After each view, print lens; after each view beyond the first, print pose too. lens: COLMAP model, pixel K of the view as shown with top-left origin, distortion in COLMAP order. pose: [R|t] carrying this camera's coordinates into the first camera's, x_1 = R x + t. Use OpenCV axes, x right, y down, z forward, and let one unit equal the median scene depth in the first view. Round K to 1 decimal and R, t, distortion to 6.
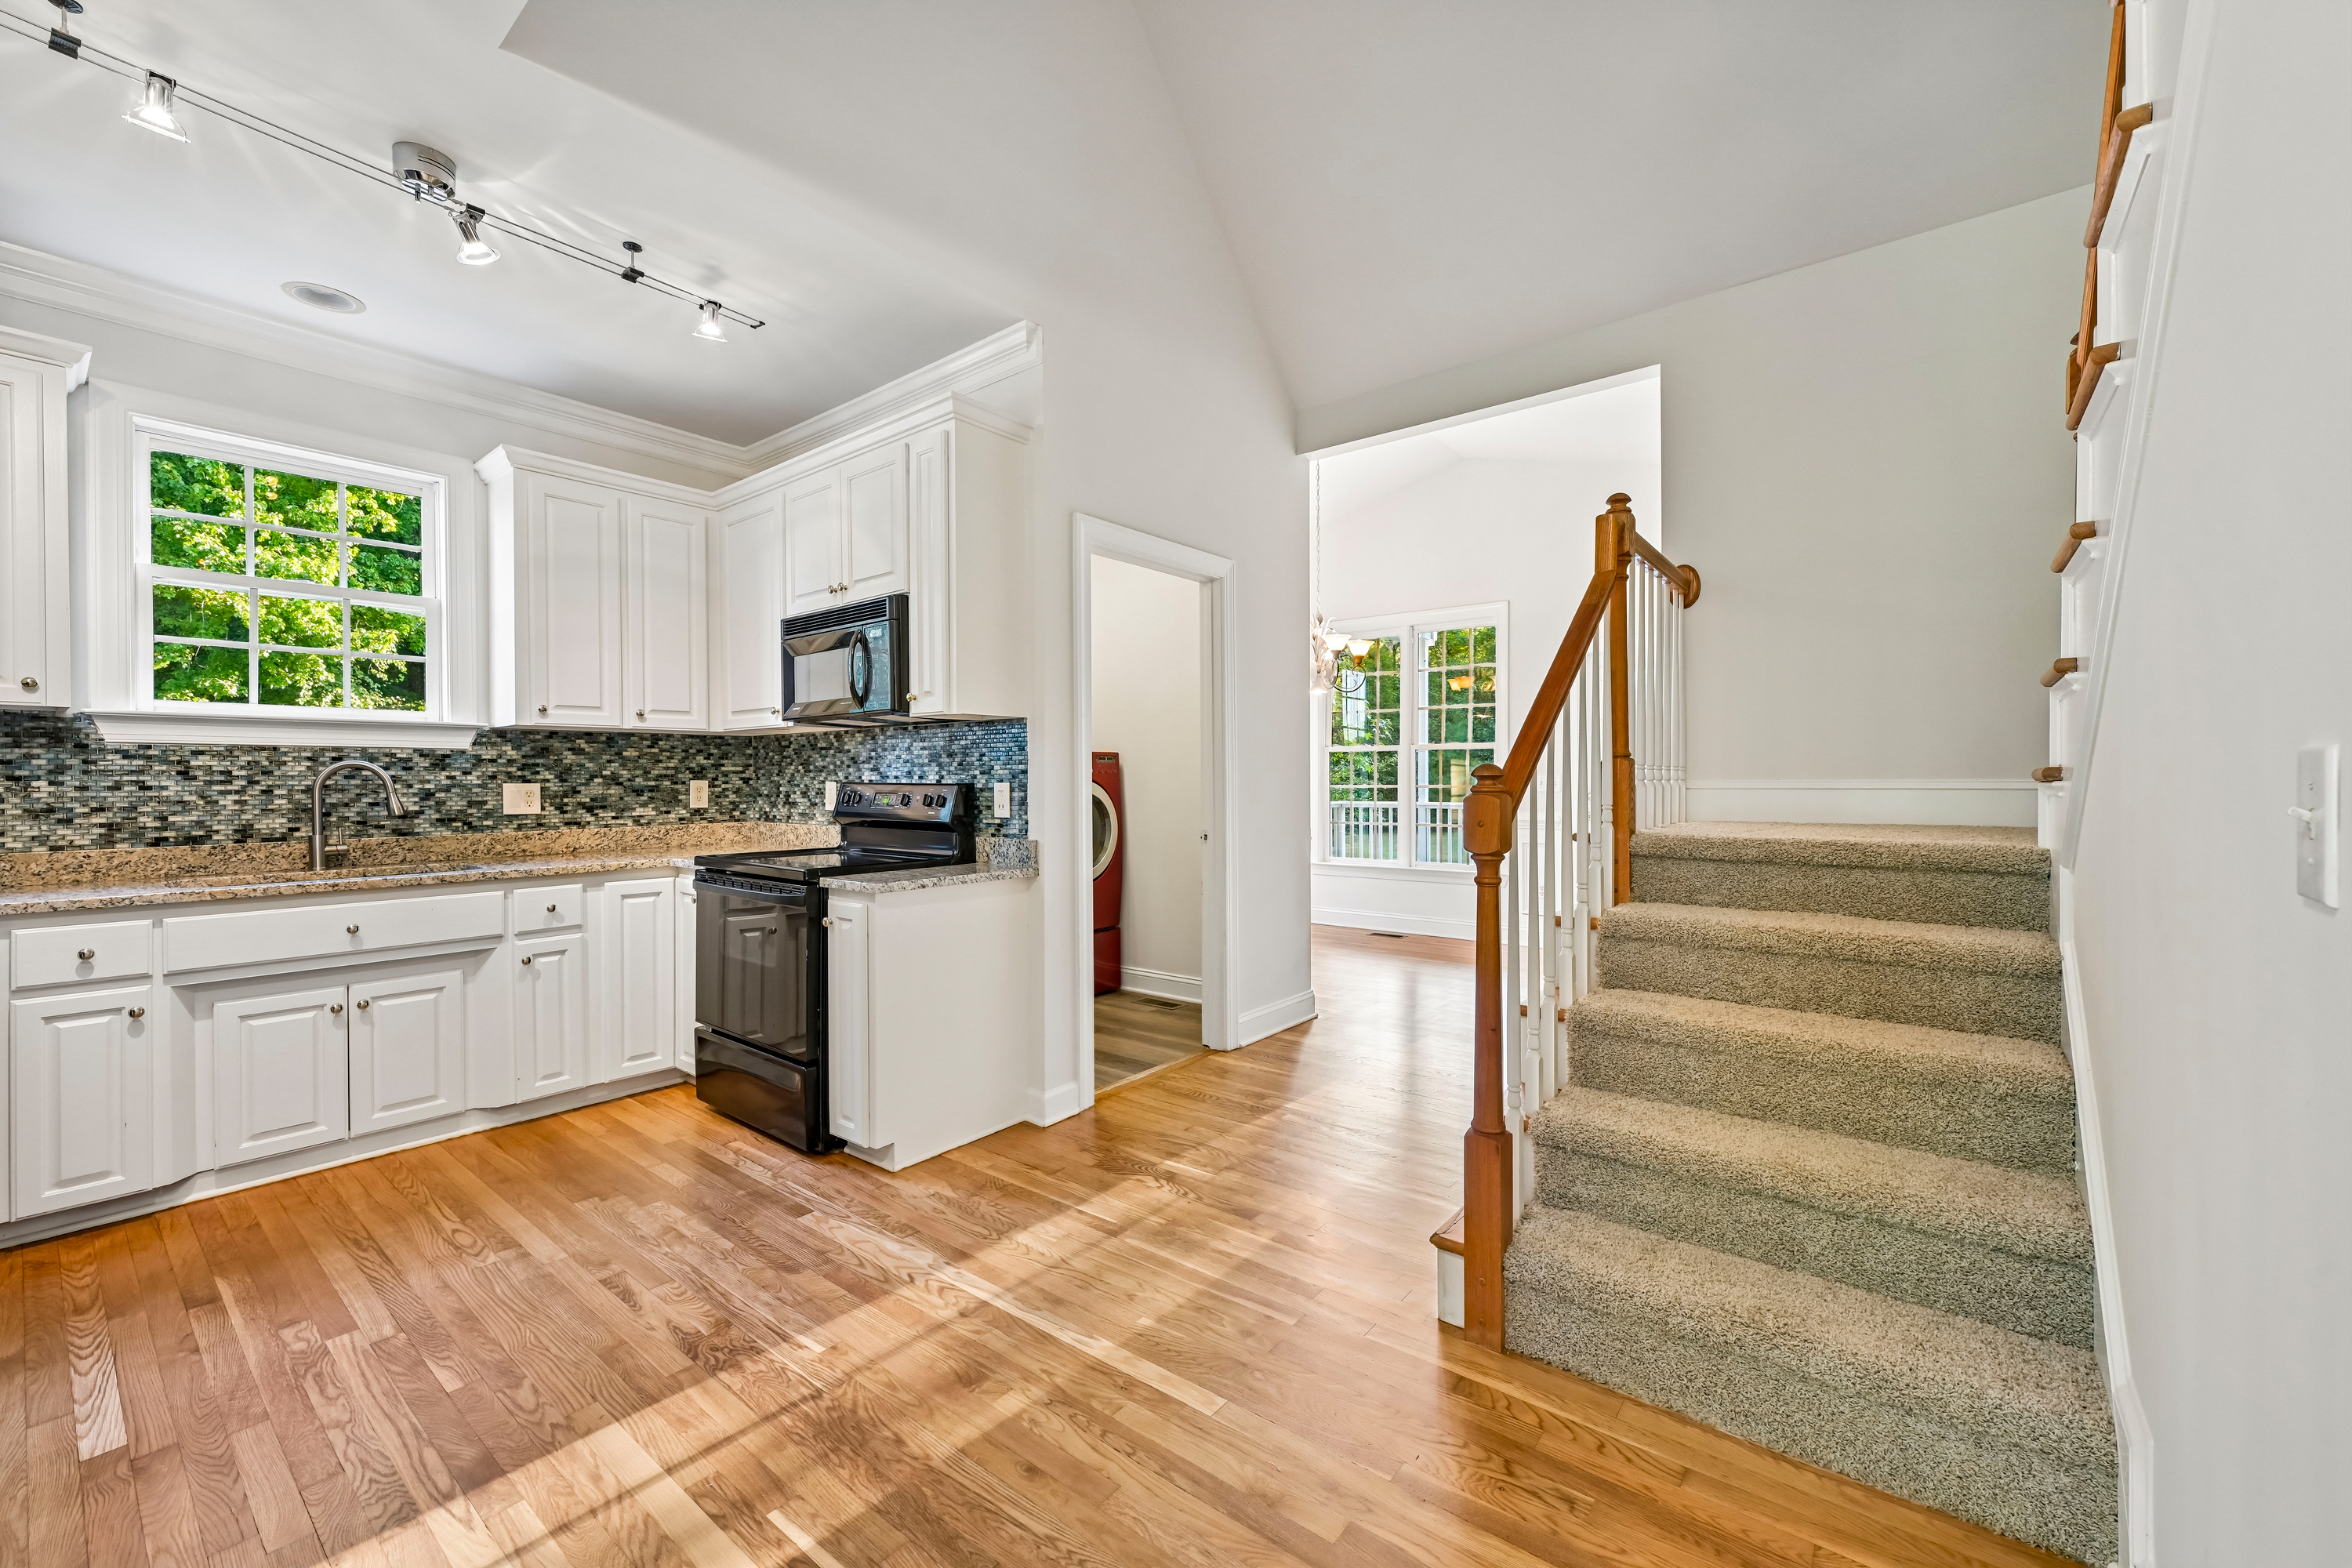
lens RADIAL K [[931.9, 0, 1175.8], [0, 931.9, 780.7], [0, 0, 1]] dist [-0.004337, 0.000373]
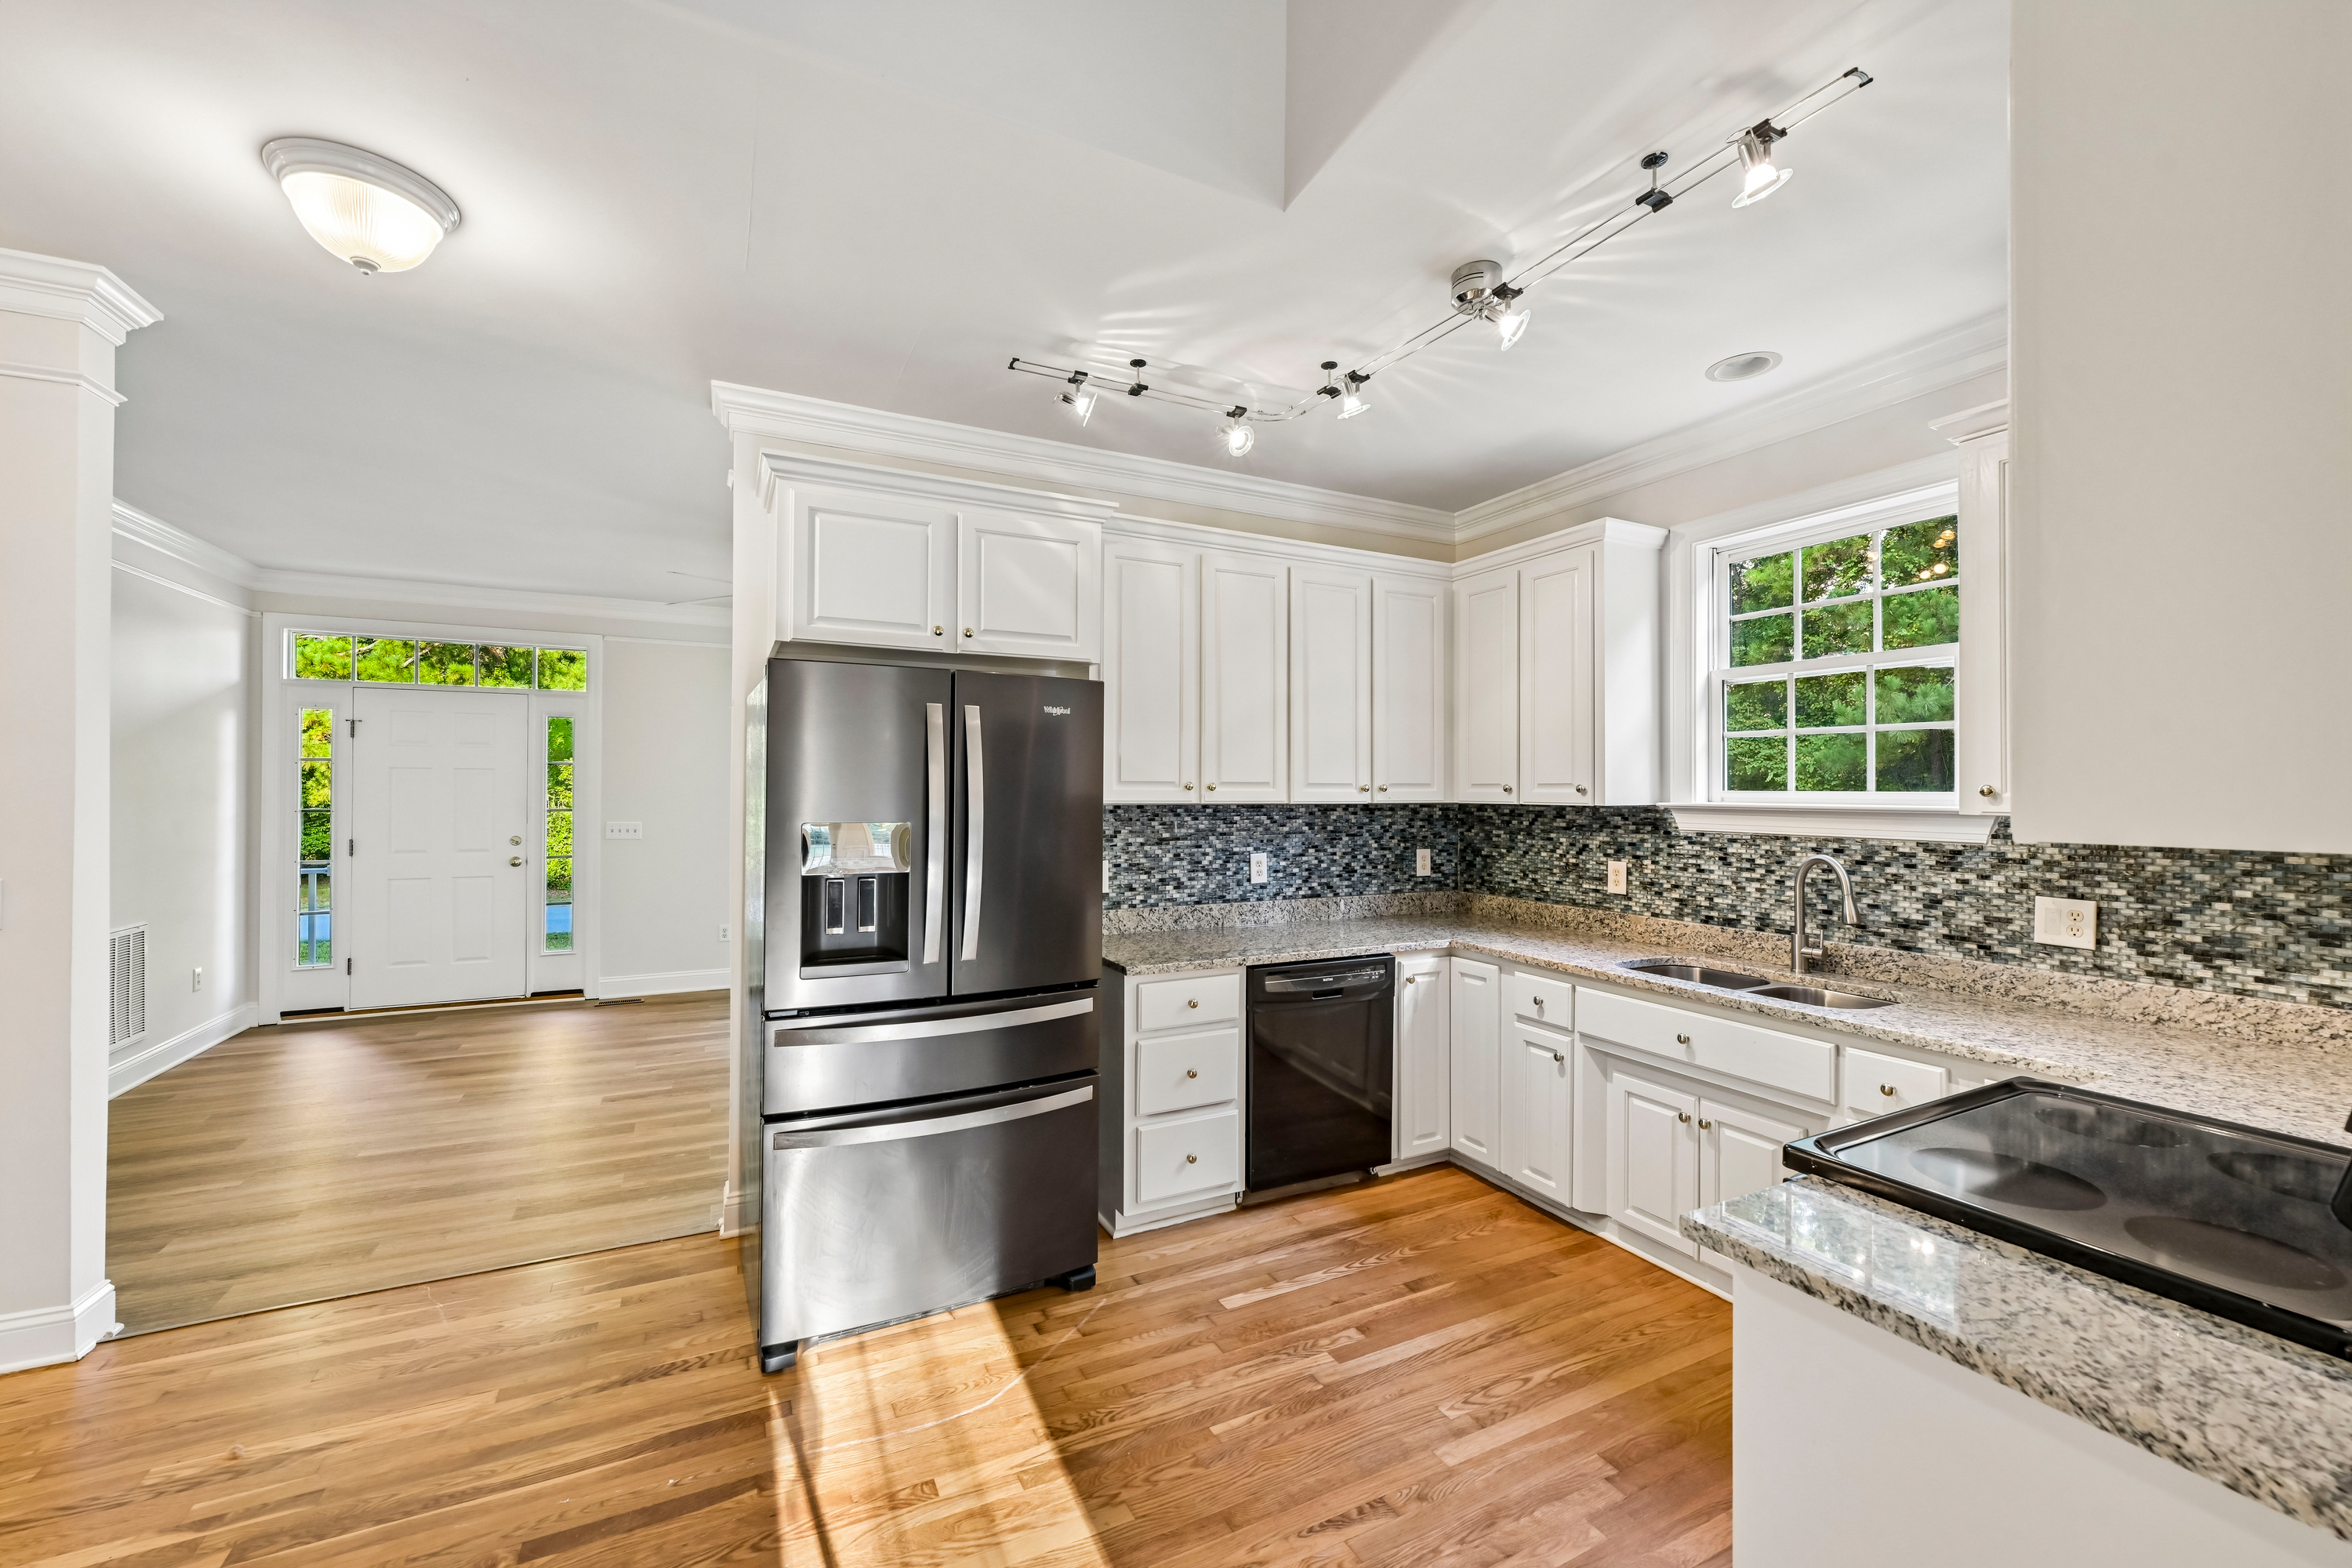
lens RADIAL K [[931.9, 0, 1169.8], [0, 931.9, 782.6], [0, 0, 1]] dist [-0.004337, 0.000373]
pose [[-0.416367, -0.005958, -0.909177, 0.184410], [-0.005759, 0.999976, -0.003915, -0.088906], [0.909178, 0.003606, -0.416392, 0.861903]]
